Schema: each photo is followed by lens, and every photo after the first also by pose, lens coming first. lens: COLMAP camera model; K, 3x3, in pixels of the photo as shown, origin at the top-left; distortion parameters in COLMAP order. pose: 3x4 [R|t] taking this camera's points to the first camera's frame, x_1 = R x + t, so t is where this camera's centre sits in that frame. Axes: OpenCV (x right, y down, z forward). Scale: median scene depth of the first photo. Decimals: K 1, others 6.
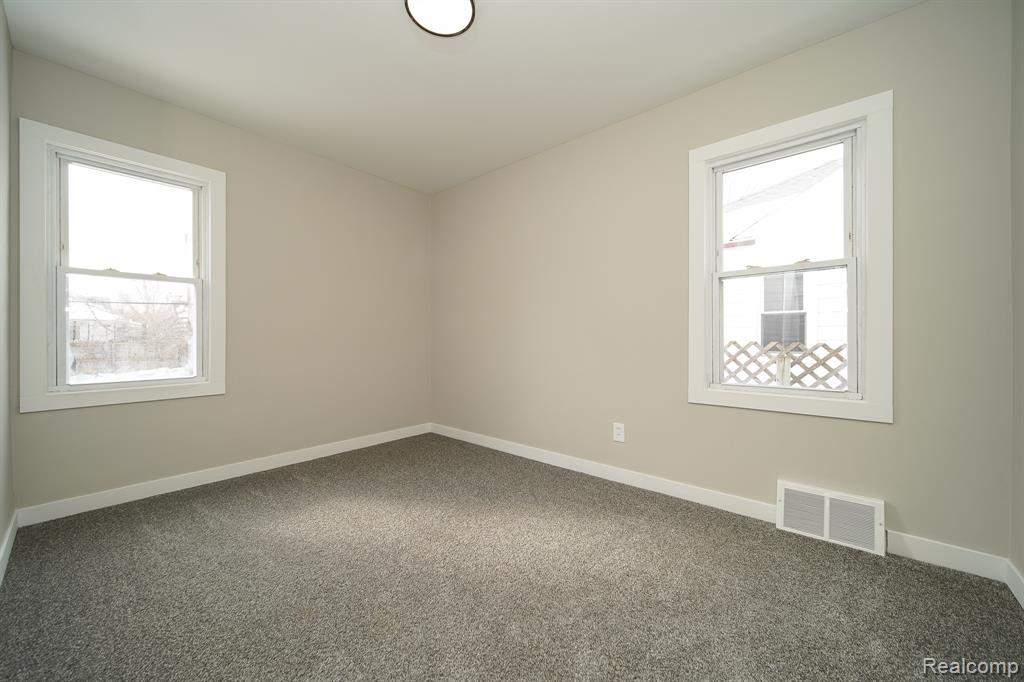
lens RADIAL K [[368.2, 0, 509.0], [0, 368.2, 341.1], [0, 0, 1]] dist [-0.001250, -0.000270]
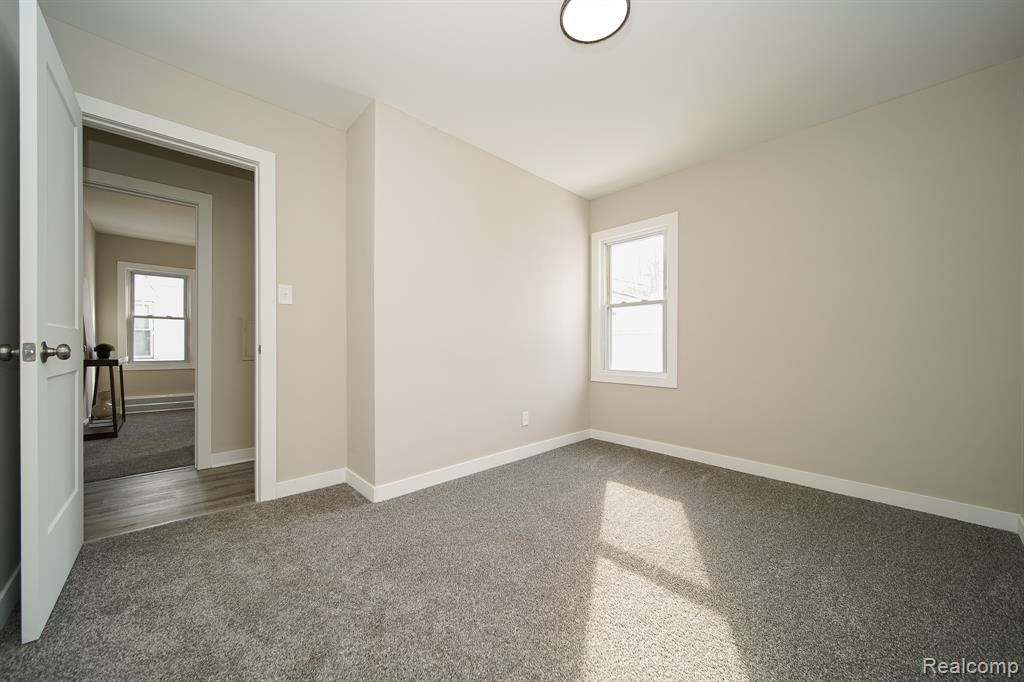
lens RADIAL K [[366.2, 0, 514.0], [0, 366.2, 342.9], [0, 0, 1]] dist [-0.001611, -0.000051]
pose [[-0.095204, 0.003754, -0.995451, 0.565012], [-0.007961, 0.999958, 0.004533, -0.012229], [0.995426, 0.008356, -0.095170, 0.616869]]
